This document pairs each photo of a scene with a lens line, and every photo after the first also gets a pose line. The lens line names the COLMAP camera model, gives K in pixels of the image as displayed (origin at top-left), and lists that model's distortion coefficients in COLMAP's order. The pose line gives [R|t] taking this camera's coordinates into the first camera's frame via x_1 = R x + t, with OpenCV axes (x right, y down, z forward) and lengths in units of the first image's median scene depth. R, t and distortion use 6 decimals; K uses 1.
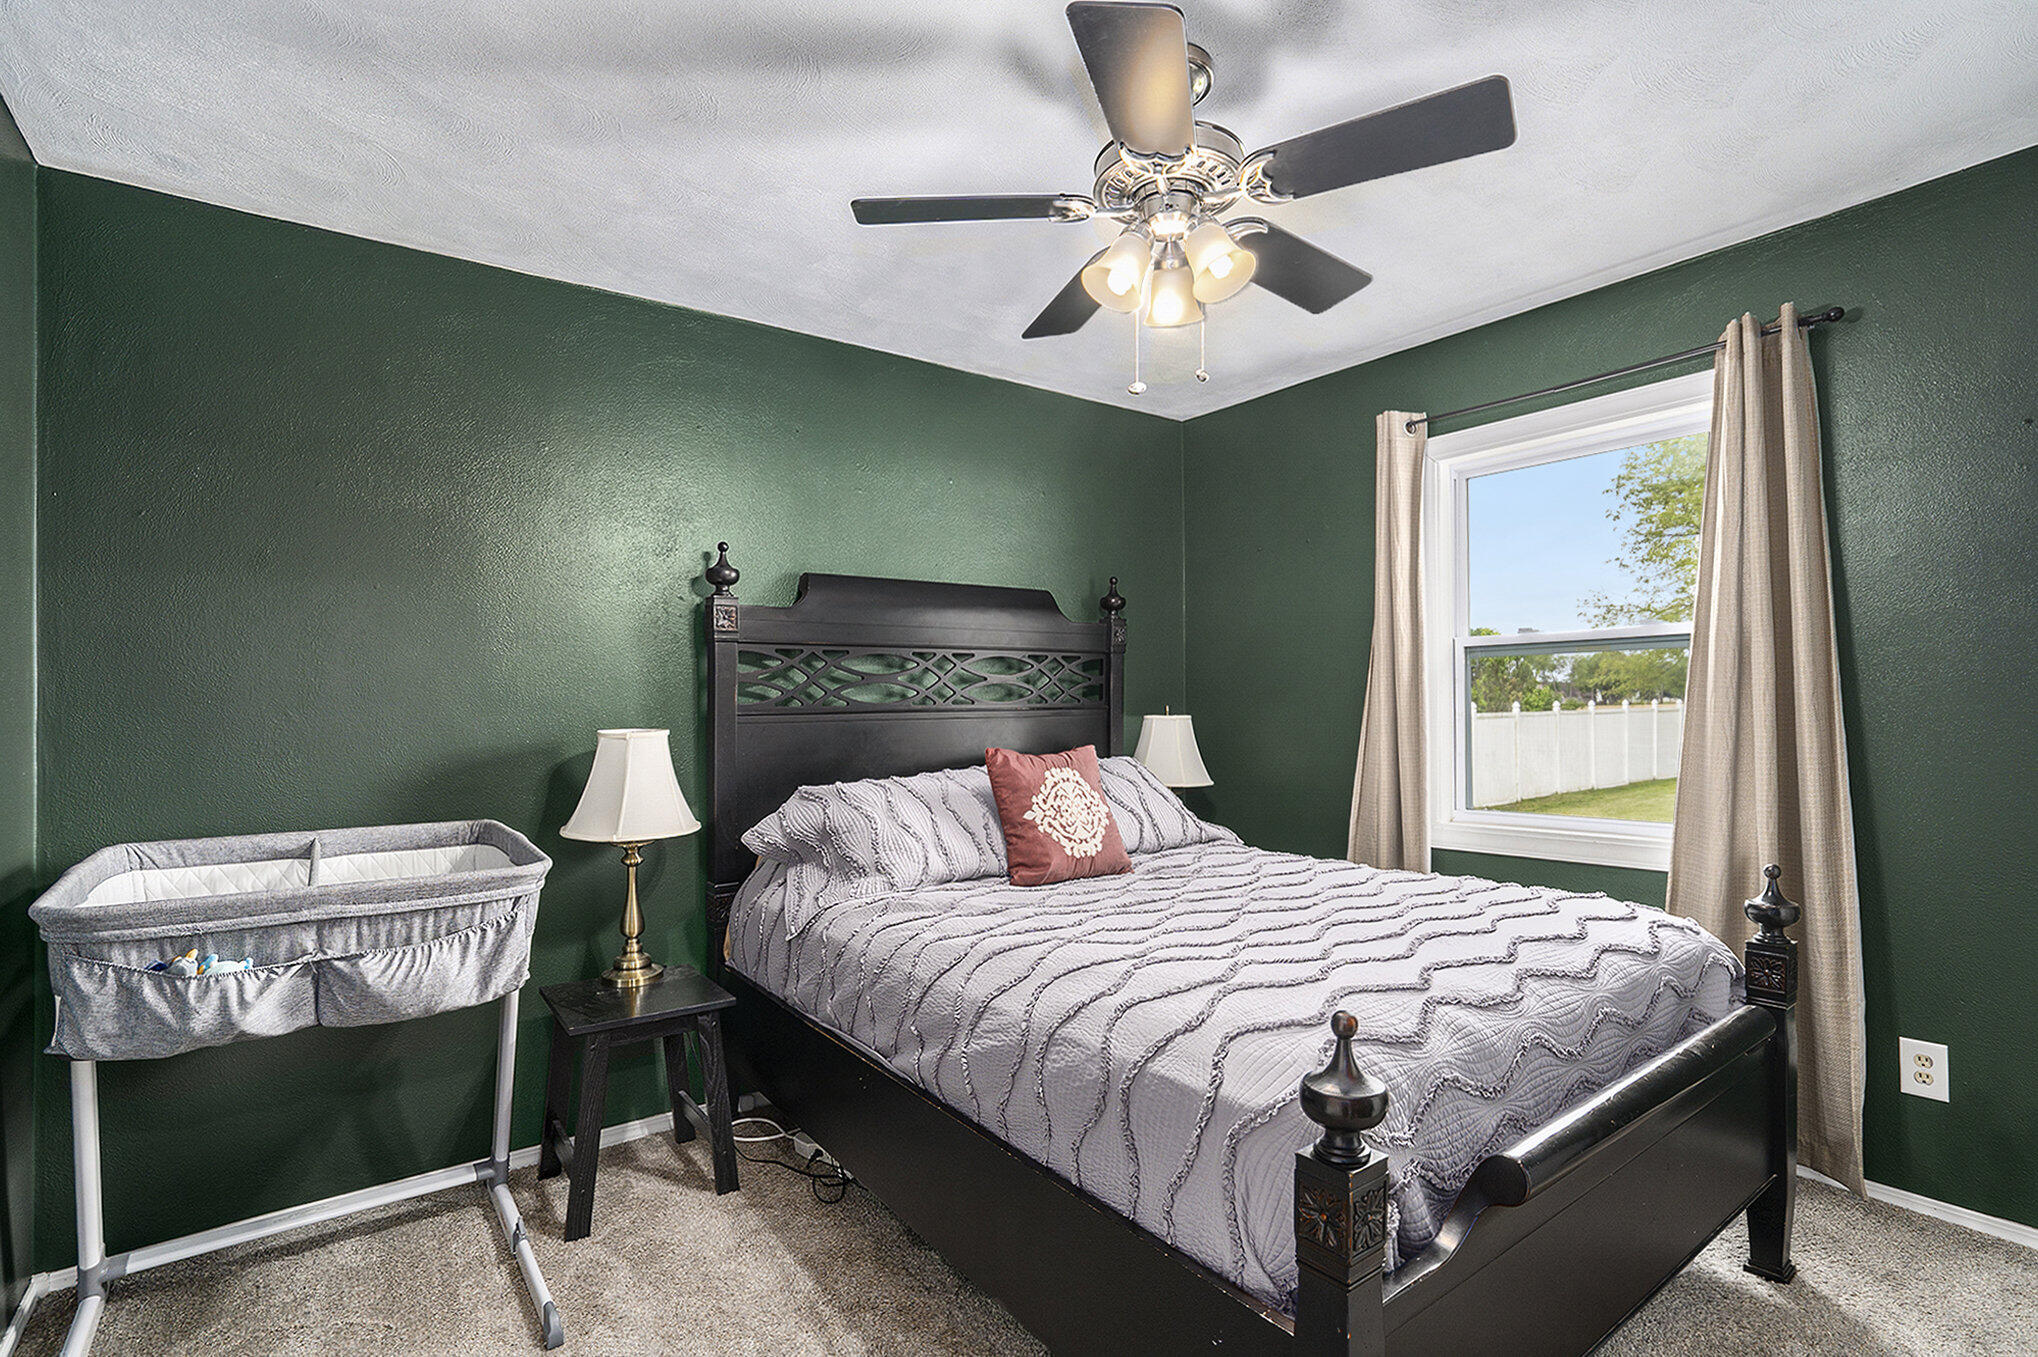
lens RADIAL K [[958.4, 0, 1014.6], [0, 958.4, 713.1], [0, 0, 1]] dist [0.002847, 0.000498]
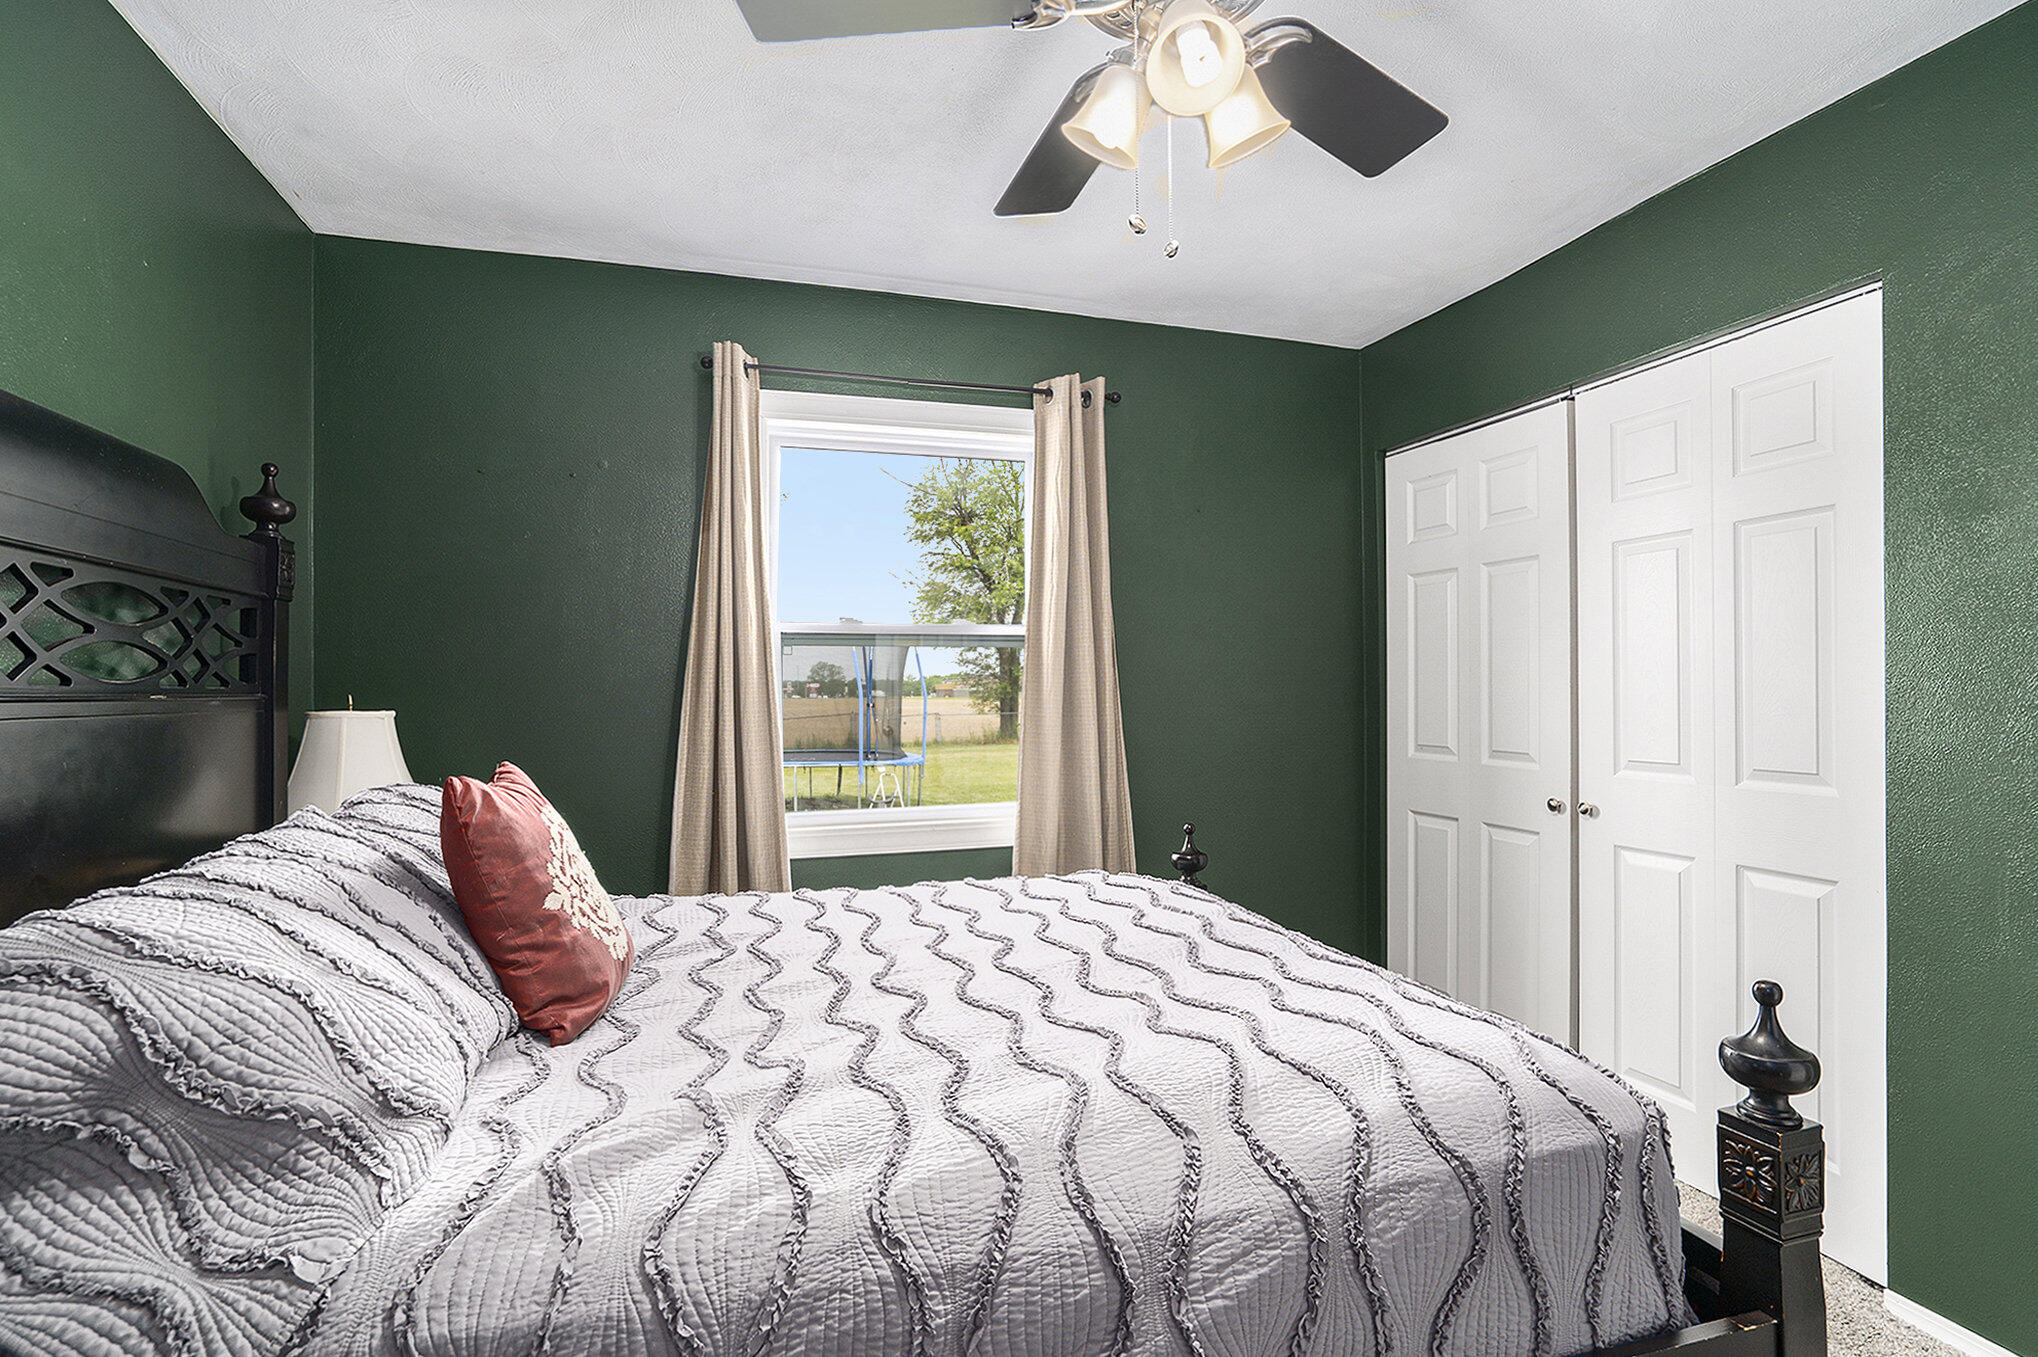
lens RADIAL K [[975.3, 0, 1018.6], [0, 975.3, 714.5], [0, 0, 1]] dist [0.000078, 0.000184]
pose [[0.345308, -0.005230, 0.938475, -0.388879], [0.002355, 0.999986, 0.004707, 0.004543], [-0.938487, 0.000585, 0.345315, 0.585966]]
